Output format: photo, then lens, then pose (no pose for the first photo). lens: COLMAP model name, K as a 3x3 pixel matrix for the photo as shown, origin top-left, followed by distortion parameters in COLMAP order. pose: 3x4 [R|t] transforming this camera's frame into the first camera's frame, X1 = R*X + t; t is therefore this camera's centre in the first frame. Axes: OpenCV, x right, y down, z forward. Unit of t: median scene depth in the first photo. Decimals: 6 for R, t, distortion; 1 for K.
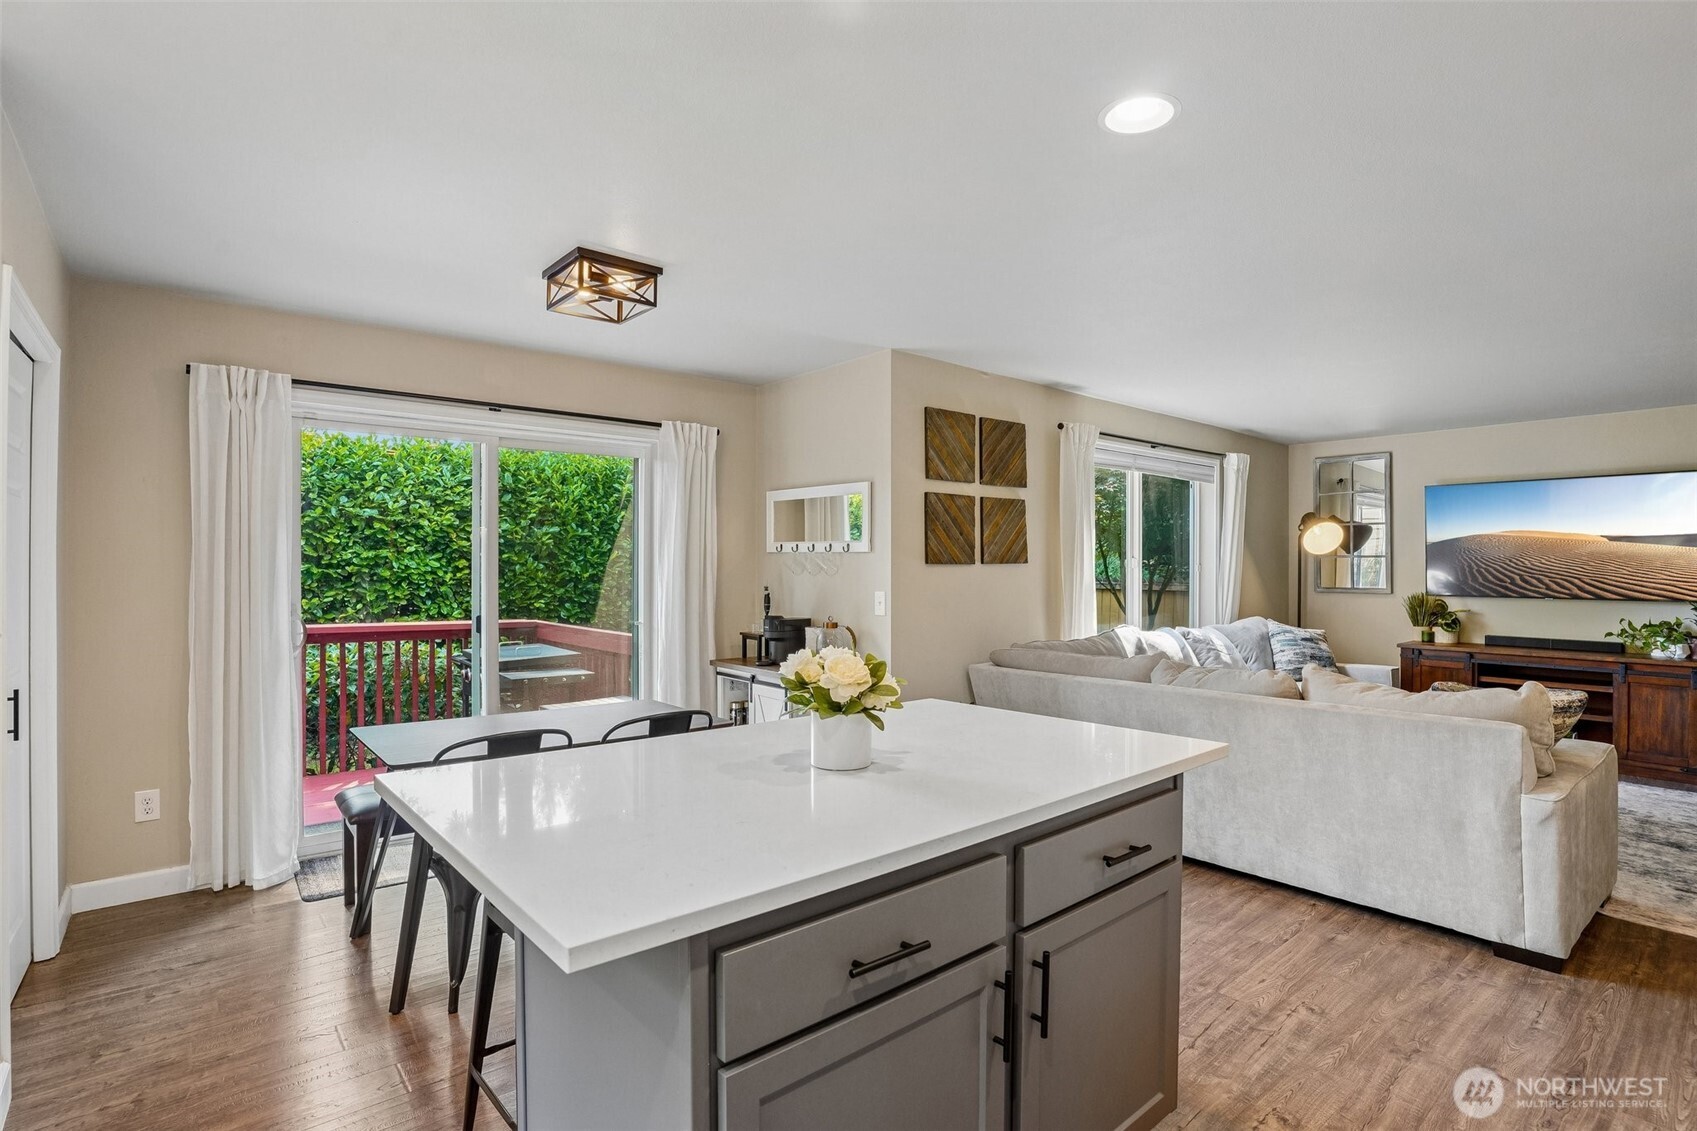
lens RADIAL K [[838.4, 0, 848.3], [0, 838.4, 567.0], [0, 0, 1]] dist [-0.081821, 0.037870]
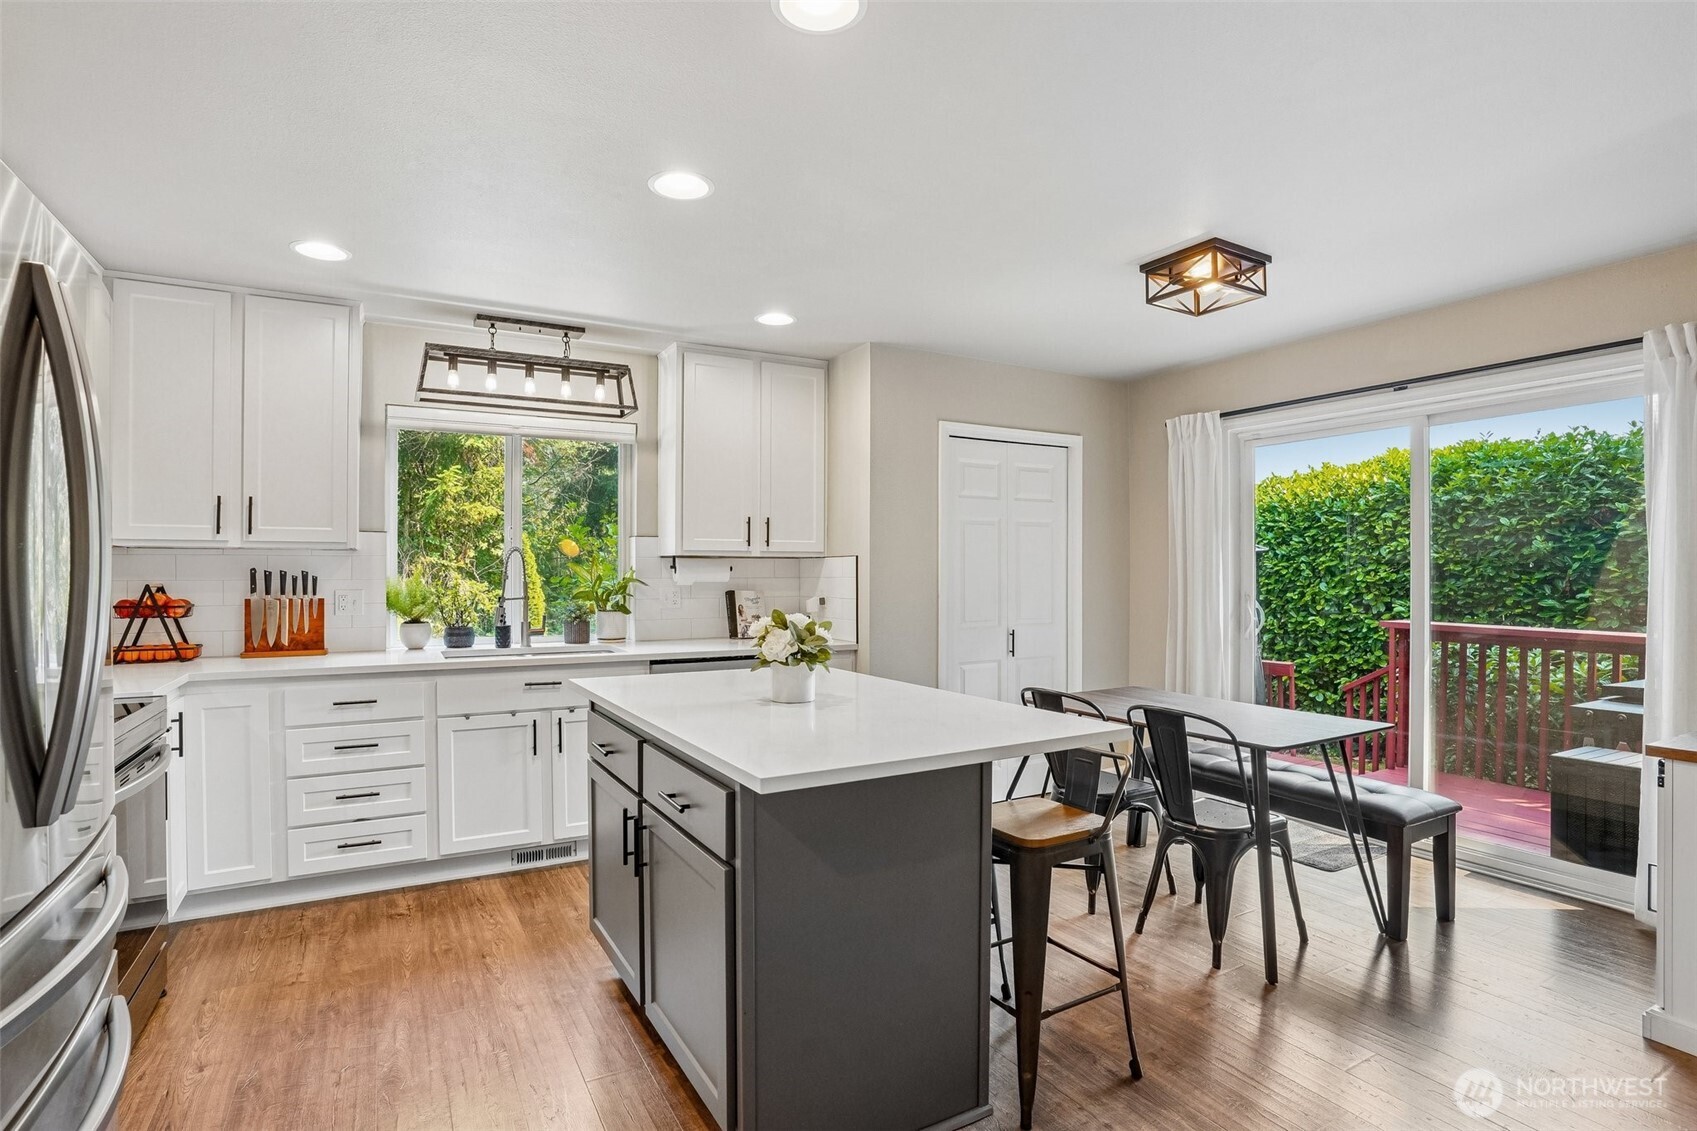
lens RADIAL K [[838.4, 0, 848.3], [0, 838.4, 567.0], [0, 0, 1]] dist [-0.081821, 0.037870]
pose [[-0.187712, -0.008978, -0.982183, 0.402608], [0.001243, 0.999955, -0.009378, 0.009641], [0.982223, -0.002981, -0.187692, 0.410312]]
